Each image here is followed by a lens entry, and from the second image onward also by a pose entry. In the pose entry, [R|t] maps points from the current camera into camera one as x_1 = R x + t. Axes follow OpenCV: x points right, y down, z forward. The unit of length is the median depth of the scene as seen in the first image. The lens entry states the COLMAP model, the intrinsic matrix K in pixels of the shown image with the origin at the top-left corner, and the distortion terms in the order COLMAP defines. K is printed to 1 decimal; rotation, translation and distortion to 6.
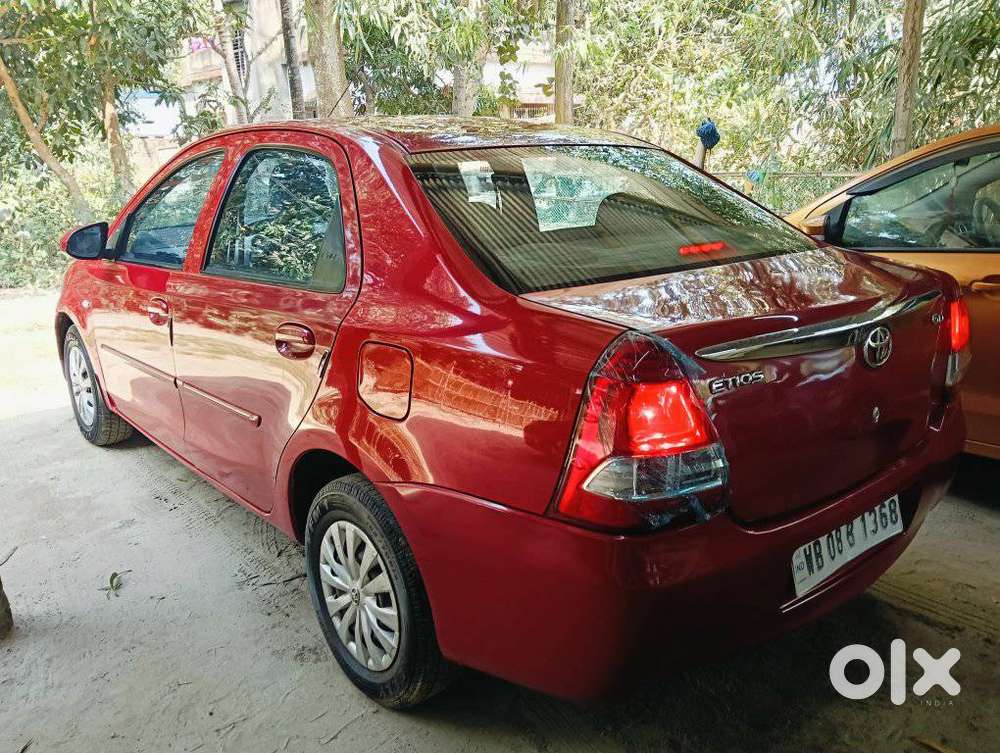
lens RADIAL K [[841.8, 0, 500.0], [0, 841.8, 376.5], [0, 0, 1]] dist [0.022203, -0.067418]
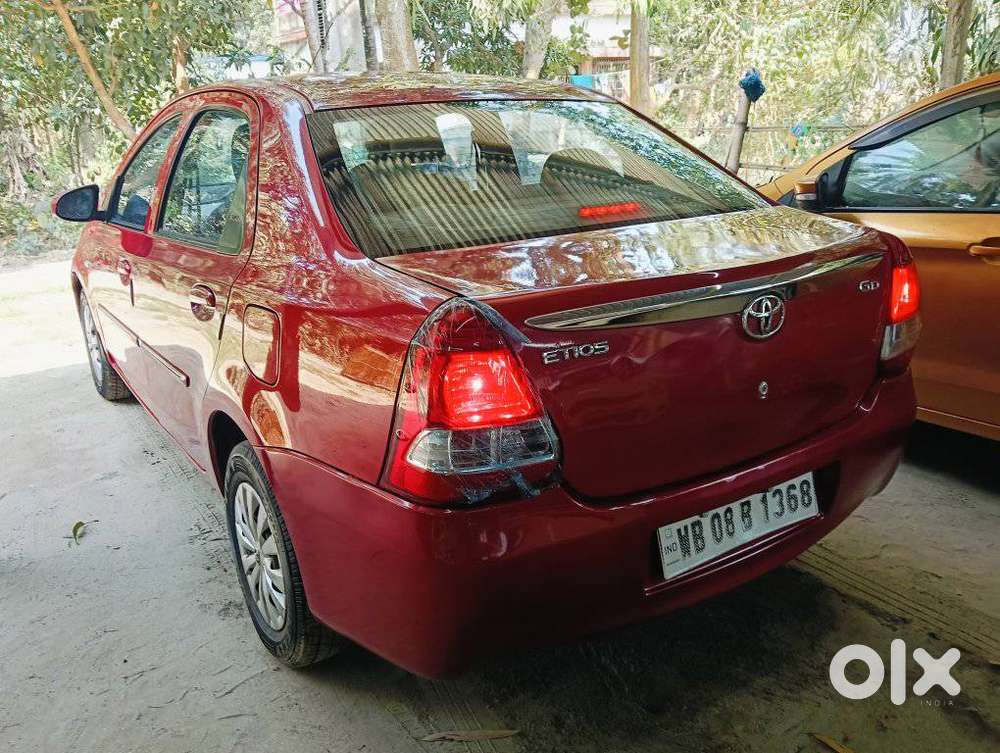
lens RADIAL K [[846.9, 0, 495.4], [0, 846.9, 372.9], [0, 0, 1]] dist [-0.010096, -0.008848]
pose [[0.992591, 0.020264, -0.119801, 0.201537], [-0.015195, 0.998956, 0.043078, -0.006871], [0.120549, -0.040938, 0.991863, 0.031050]]
